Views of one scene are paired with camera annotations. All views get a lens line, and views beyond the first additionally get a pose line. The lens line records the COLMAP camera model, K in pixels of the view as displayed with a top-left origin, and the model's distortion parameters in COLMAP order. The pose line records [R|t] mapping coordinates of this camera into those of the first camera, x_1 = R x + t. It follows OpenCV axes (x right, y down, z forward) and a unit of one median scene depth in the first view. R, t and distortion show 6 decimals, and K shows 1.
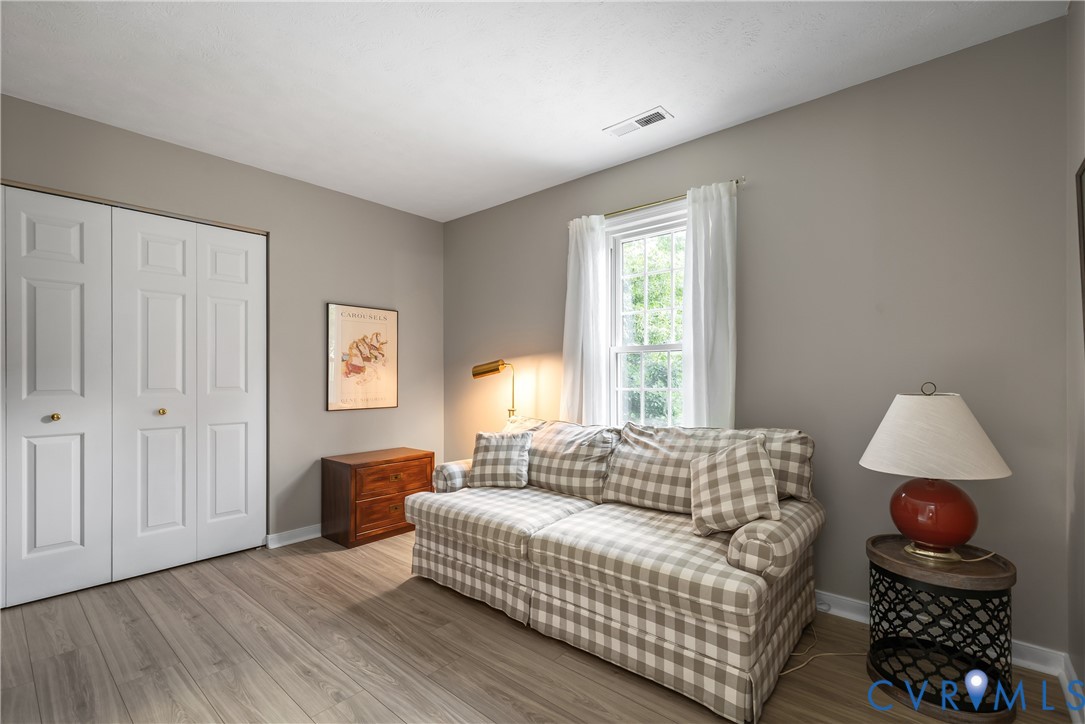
lens RADIAL K [[495.2, 0, 545.0], [0, 495.2, 370.1], [0, 0, 1]] dist [0.012271, -0.000086]
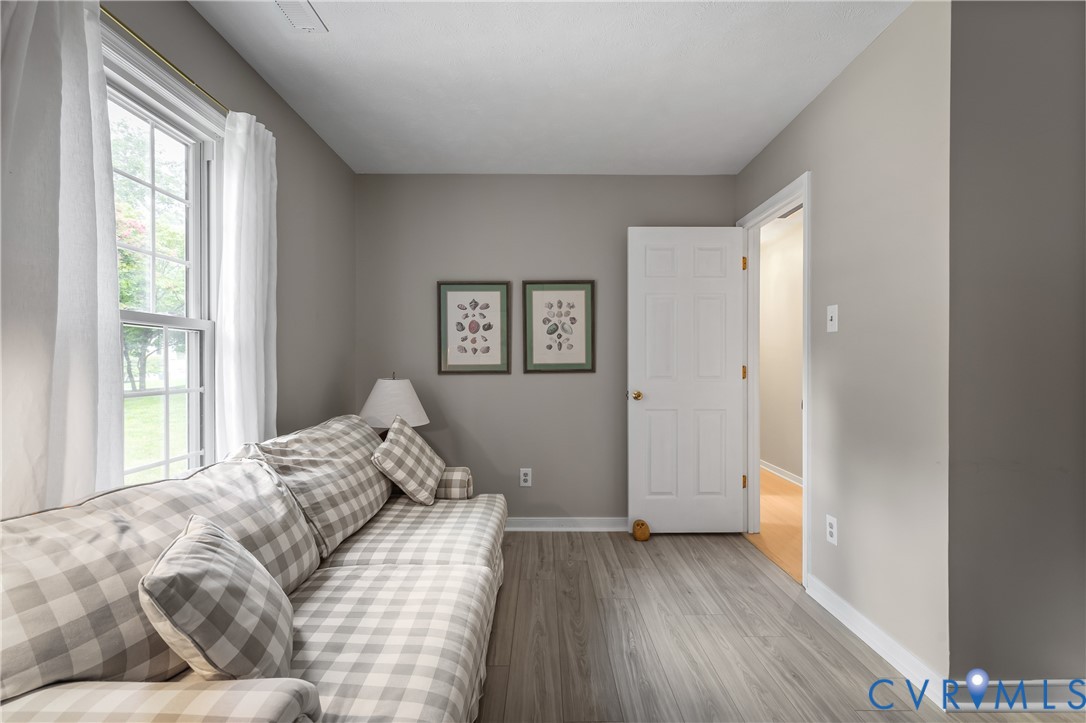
lens RADIAL K [[495.6, 0, 544.3], [0, 495.6, 362.6], [0, 0, 1]] dist [0.012271, -0.000086]
pose [[-0.657136, 0.003706, 0.753763, -0.754095], [-0.004946, 0.999945, -0.009228, 0.008606], [-0.753756, -0.009792, -0.657082, 1.585343]]
